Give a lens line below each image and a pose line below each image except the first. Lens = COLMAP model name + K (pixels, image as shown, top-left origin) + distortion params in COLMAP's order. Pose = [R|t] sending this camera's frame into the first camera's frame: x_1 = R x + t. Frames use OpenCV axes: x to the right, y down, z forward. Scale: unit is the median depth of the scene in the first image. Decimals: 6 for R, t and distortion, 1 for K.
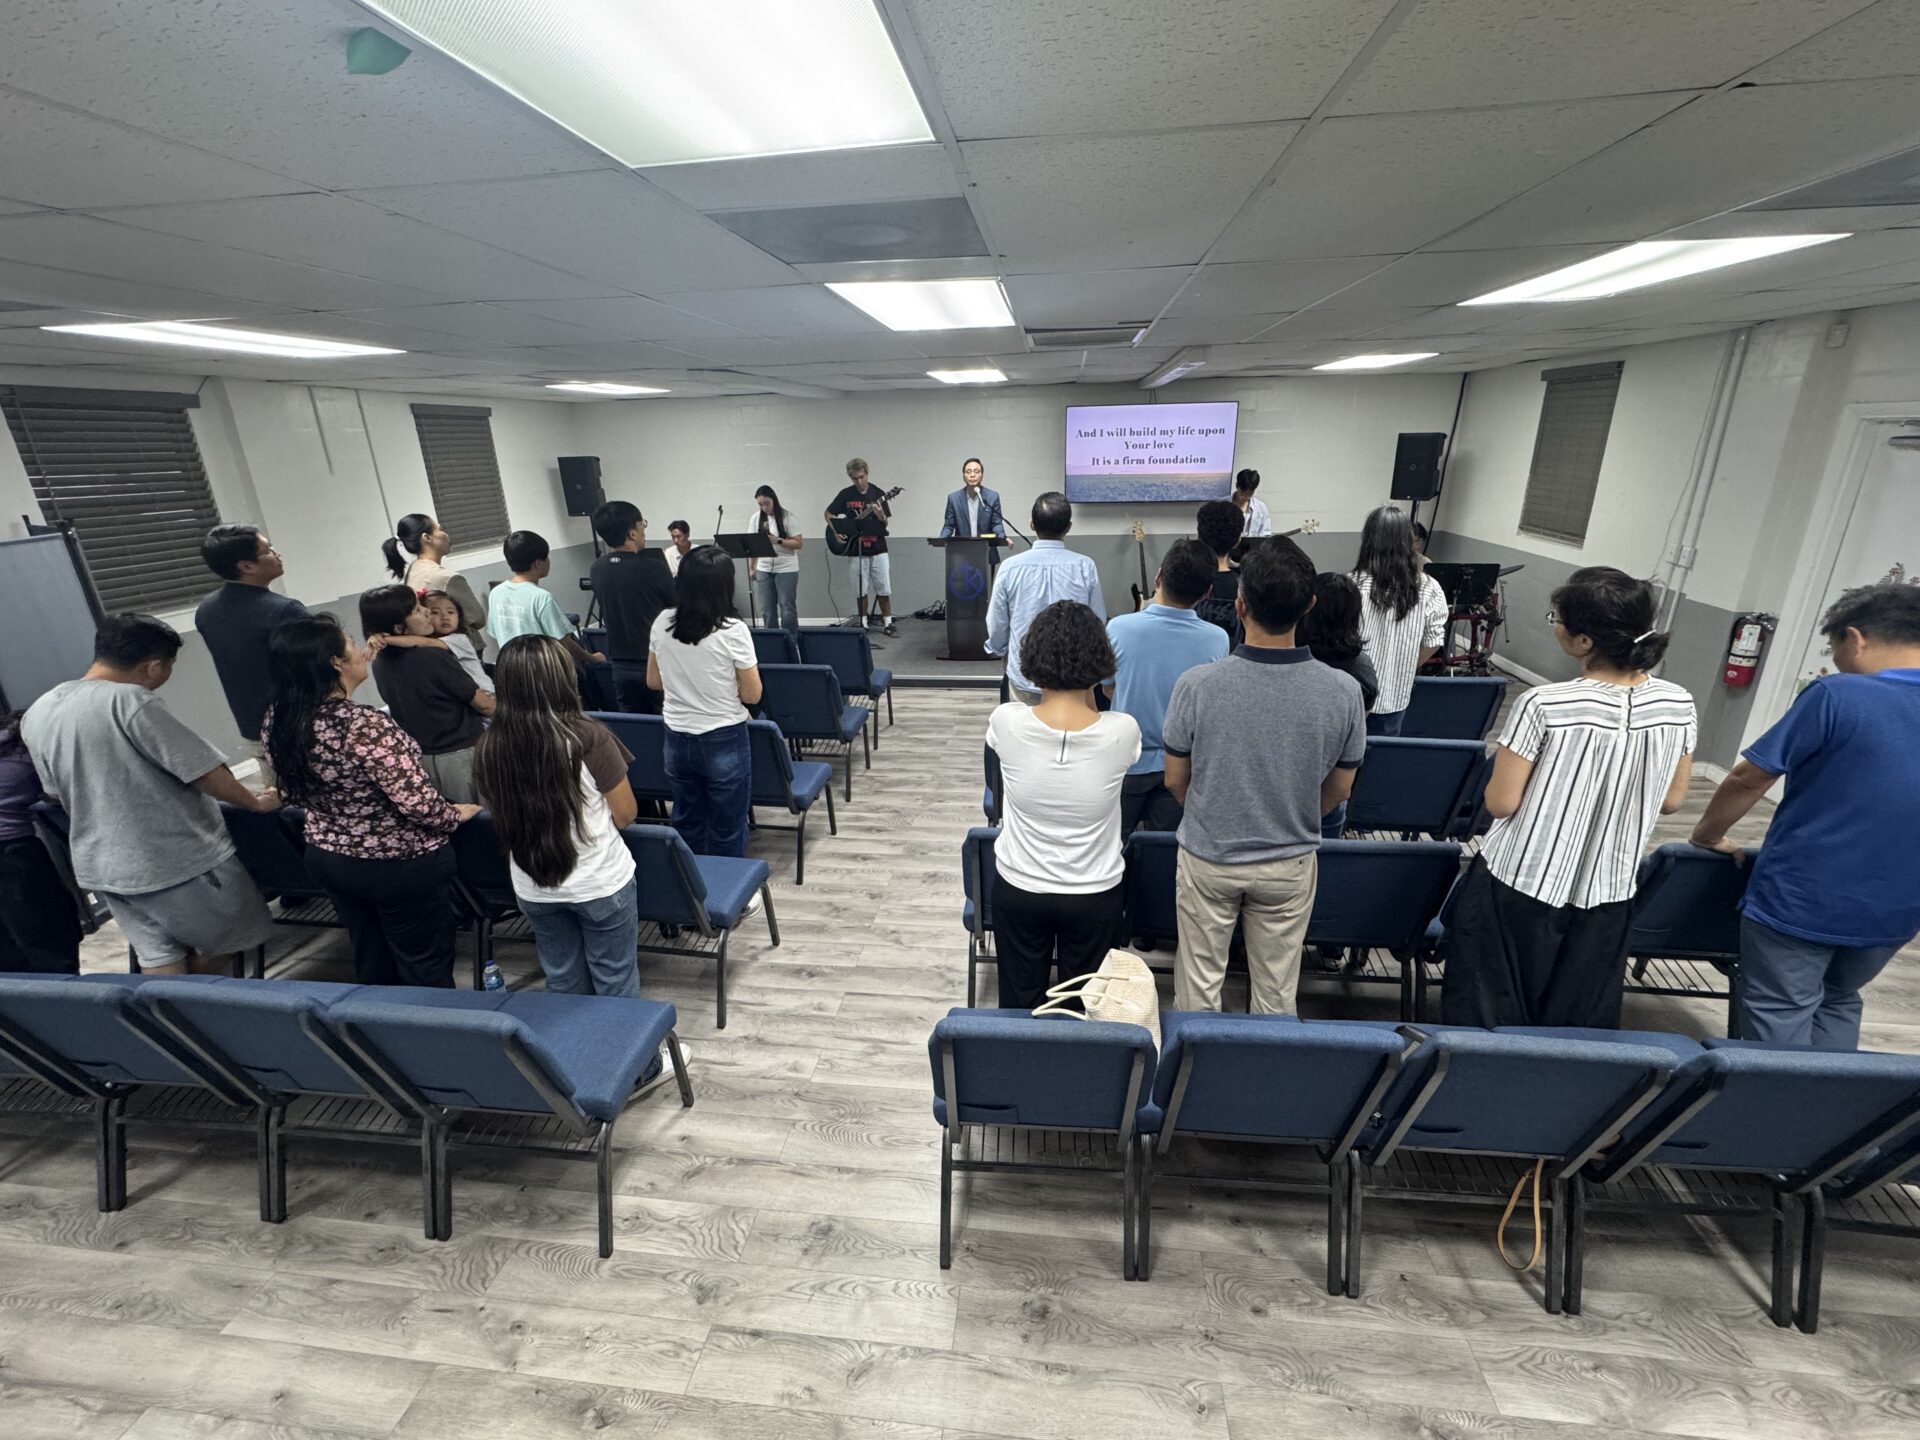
lens RADIAL K [[788.1, 0, 961.2], [0, 788.1, 714.1], [0, 0, 1]] dist [-0.004970, 0.000446]
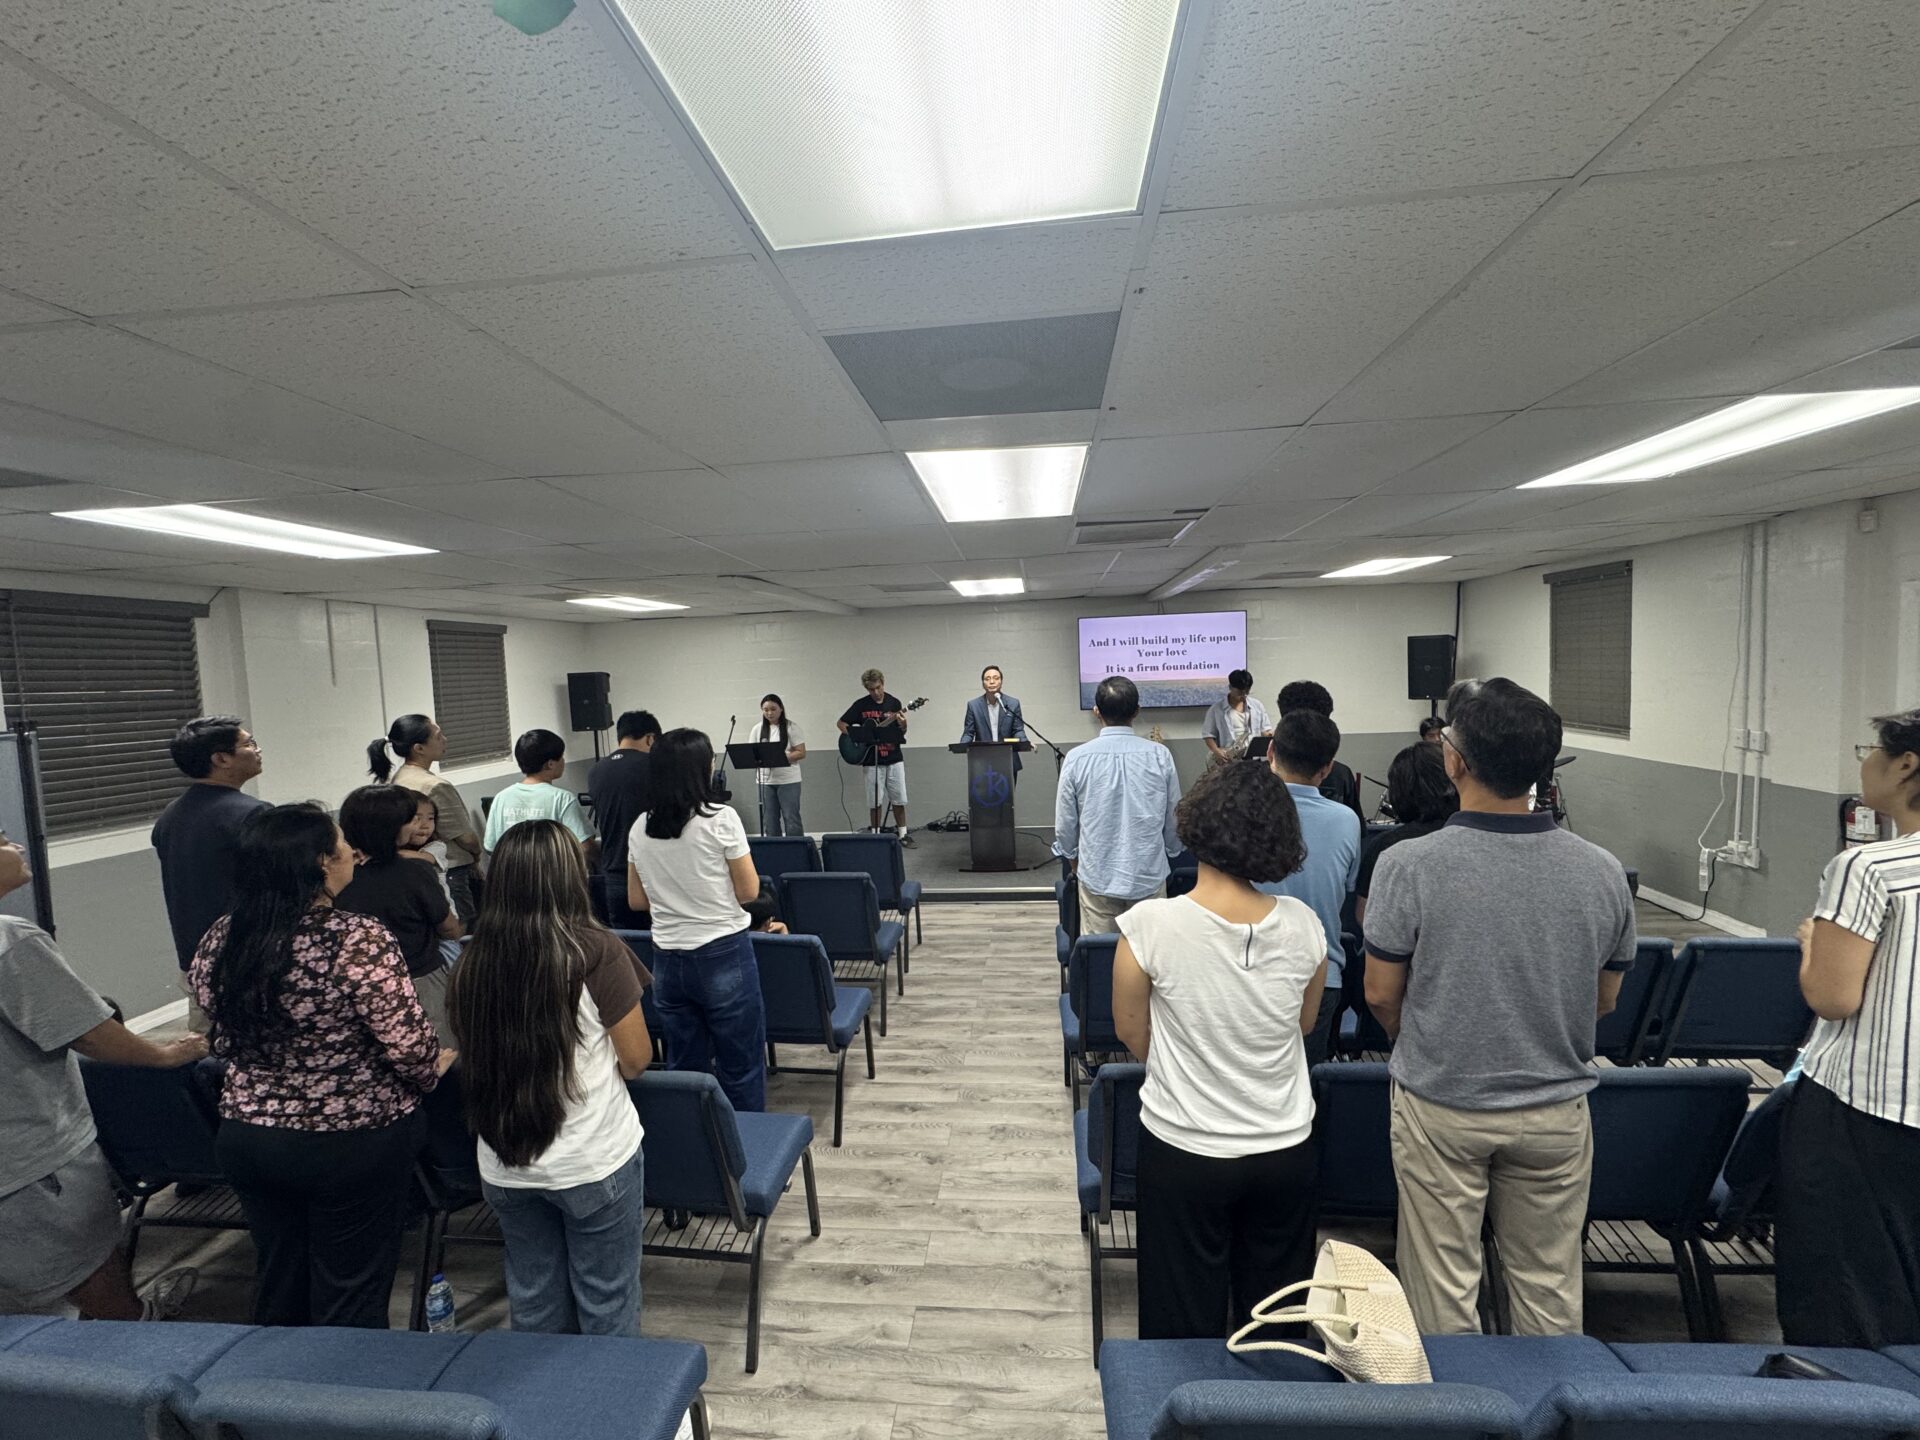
lens RADIAL K [[788.1, 0, 961.6], [0, 788.1, 728.8], [0, 0, 1]] dist [-0.004970, 0.000446]
pose [[0.999594, -0.016843, 0.022970, -0.097146], [0.022179, 0.966244, -0.256671, 0.014112], [-0.017872, 0.257076, 0.966226, 0.120578]]
